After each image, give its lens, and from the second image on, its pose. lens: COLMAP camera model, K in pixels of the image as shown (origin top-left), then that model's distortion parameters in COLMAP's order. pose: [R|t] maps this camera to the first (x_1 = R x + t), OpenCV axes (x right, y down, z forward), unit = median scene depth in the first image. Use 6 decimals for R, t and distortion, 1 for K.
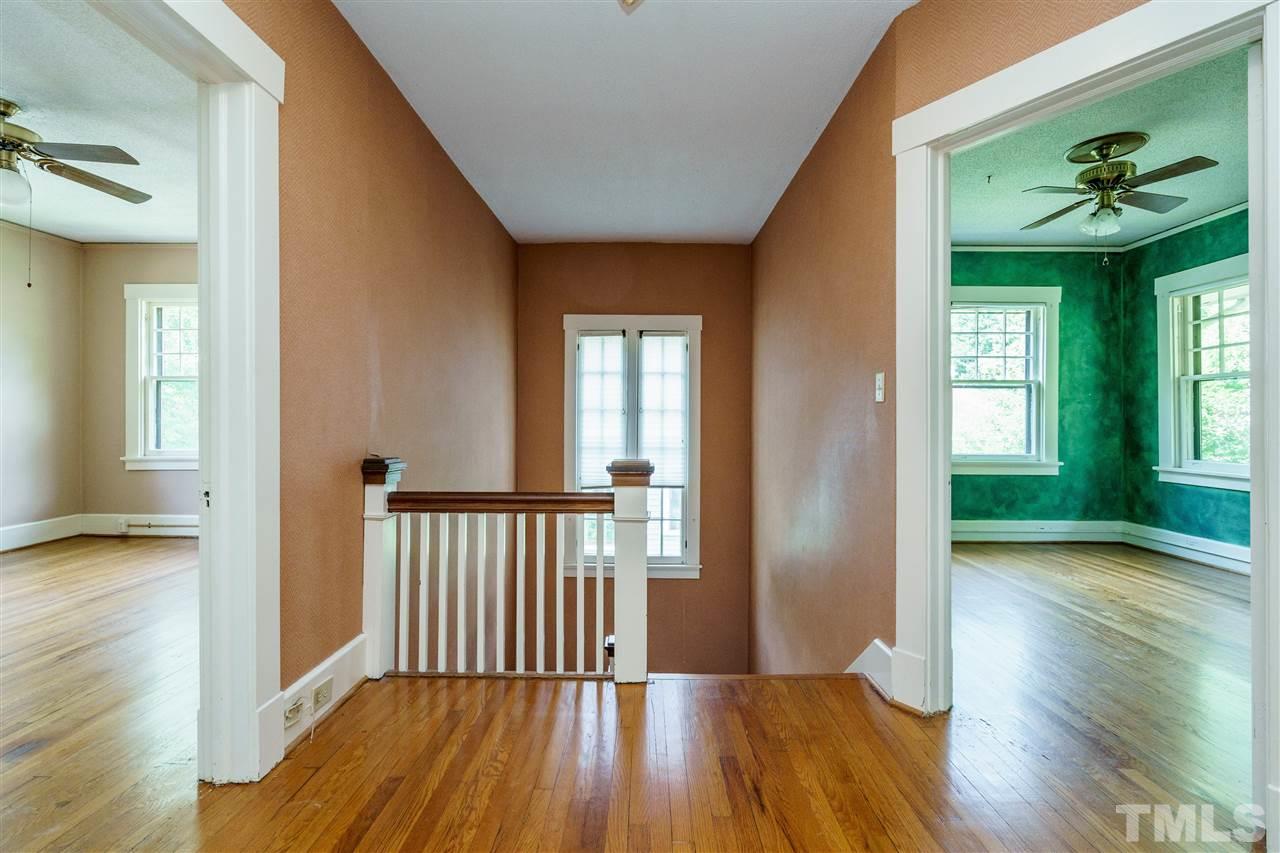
lens RADIAL K [[575.8, 0, 637.7], [0, 575.8, 414.1], [0, 0, 1]] dist [-0.000424, 0.000167]
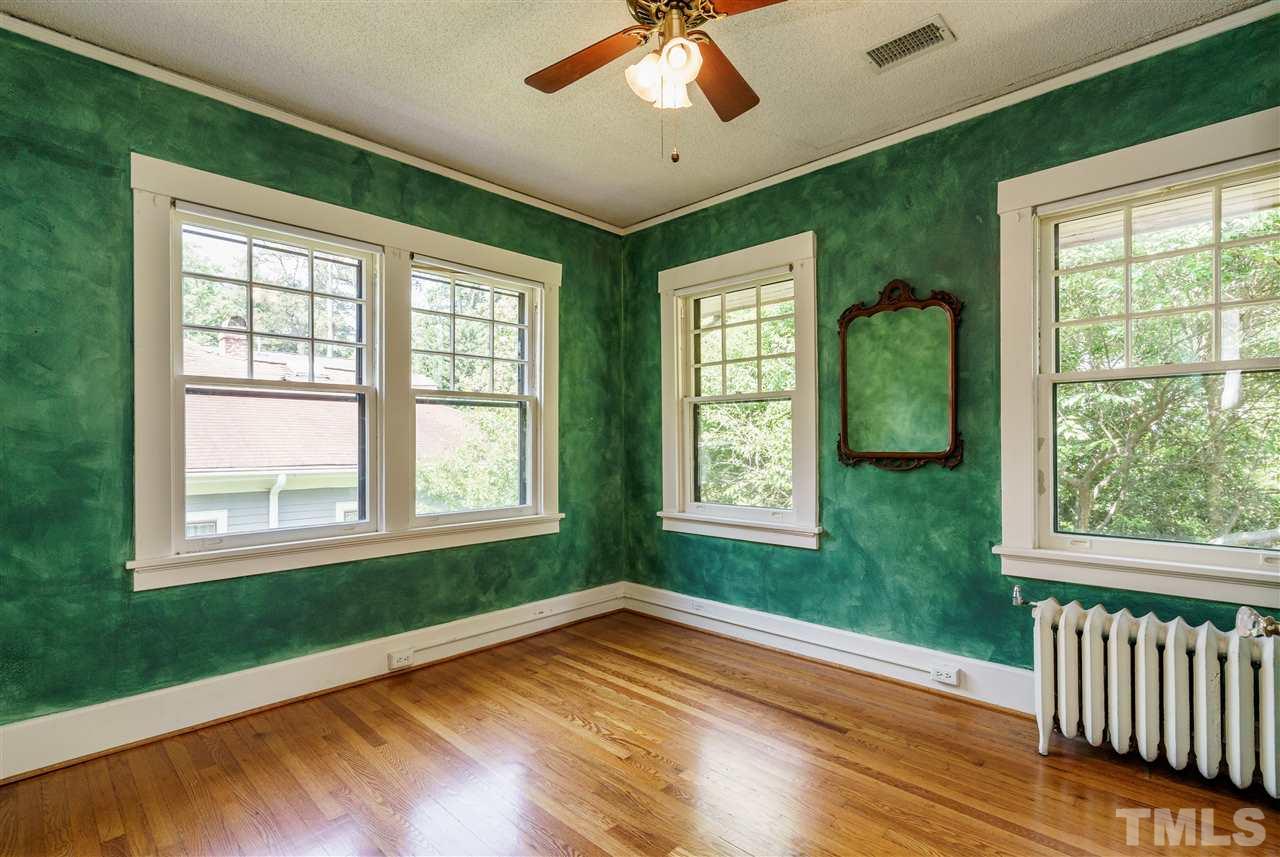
lens RADIAL K [[613.4, 0, 647.3], [0, 613.4, 440.1], [0, 0, 1]] dist [-0.001480, 0.000685]
pose [[0.678073, -0.010814, 0.734915, 0.254471], [0.002175, 0.999917, 0.012708, -0.016070], [-0.734992, -0.007019, 0.678040, 0.414136]]
